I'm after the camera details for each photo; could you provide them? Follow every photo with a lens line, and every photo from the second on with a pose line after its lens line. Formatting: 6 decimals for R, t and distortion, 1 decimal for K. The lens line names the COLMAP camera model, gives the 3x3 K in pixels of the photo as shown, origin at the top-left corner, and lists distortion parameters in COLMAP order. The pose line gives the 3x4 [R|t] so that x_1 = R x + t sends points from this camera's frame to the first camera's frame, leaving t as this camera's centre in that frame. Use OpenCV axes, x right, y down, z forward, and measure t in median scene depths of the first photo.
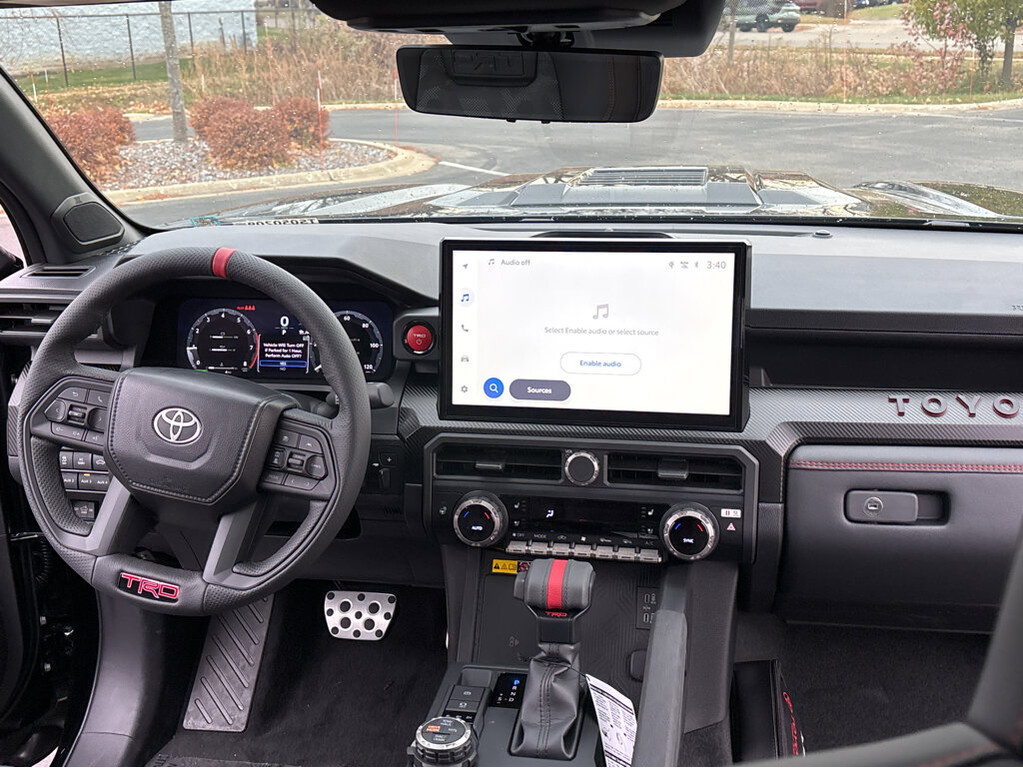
lens RADIAL K [[1143.6, 0, 505.3], [0, 1143.6, 385.2], [0, 0, 1]] dist [0.163944, -0.451197]
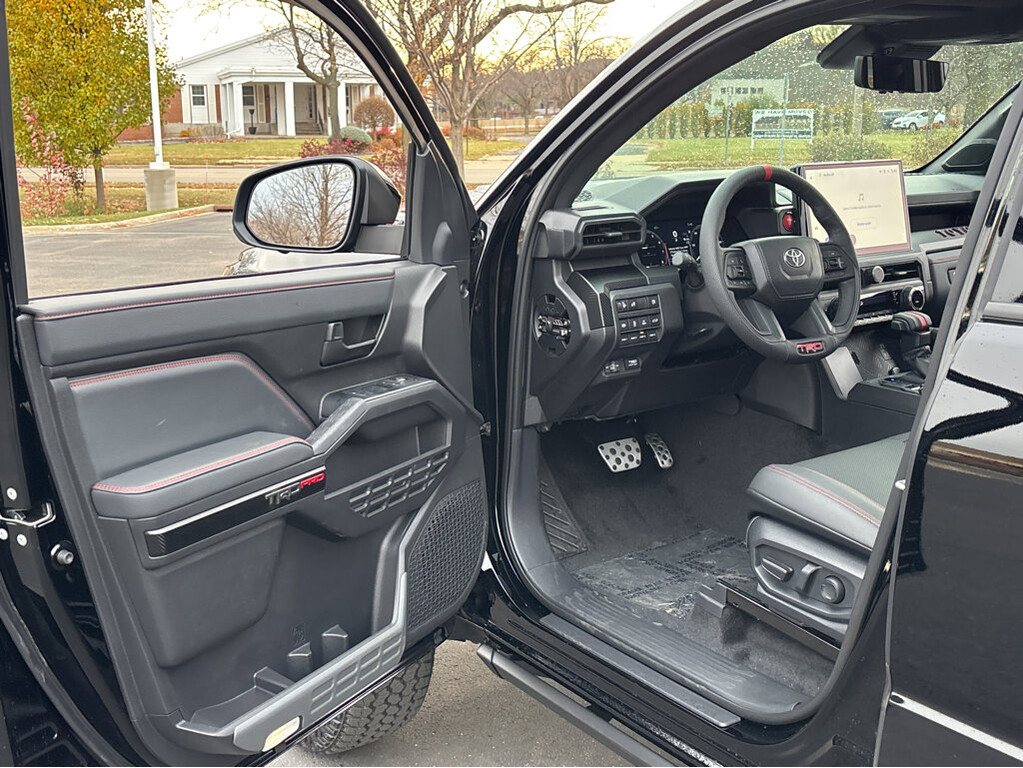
lens RADIAL K [[1143.0, 0, 515.8], [0, 1143.0, 382.5], [0, 0, 1]] dist [0.182173, -0.532089]
pose [[0.695603, -0.143593, 0.703930, -1.528743], [0.223301, 0.974504, -0.021872, 0.135545], [-0.682842, 0.172402, 0.709933, 0.036670]]
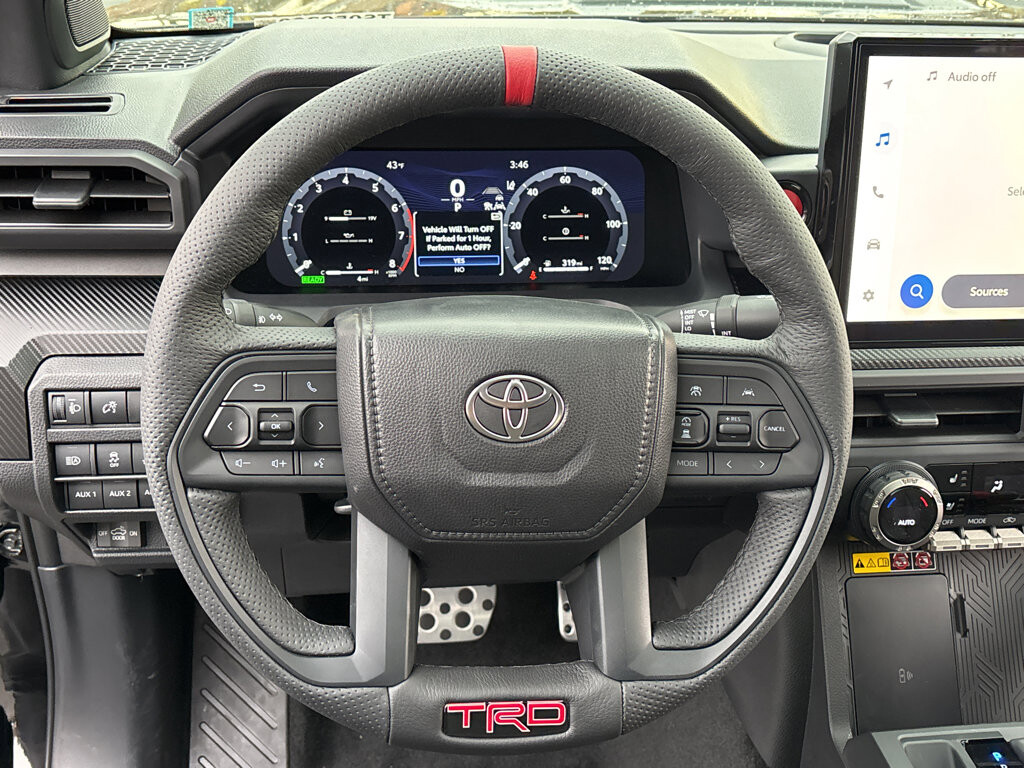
lens RADIAL K [[1144.1, 0, 516.3], [0, 1144.1, 382.5], [0, 0, 1]] dist [0.182173, -0.532089]
pose [[0.950708, -0.079073, 0.299835, -0.347980], [0.038492, 0.989555, 0.138918, -0.037707], [-0.307688, -0.120530, 0.943822, 0.422722]]
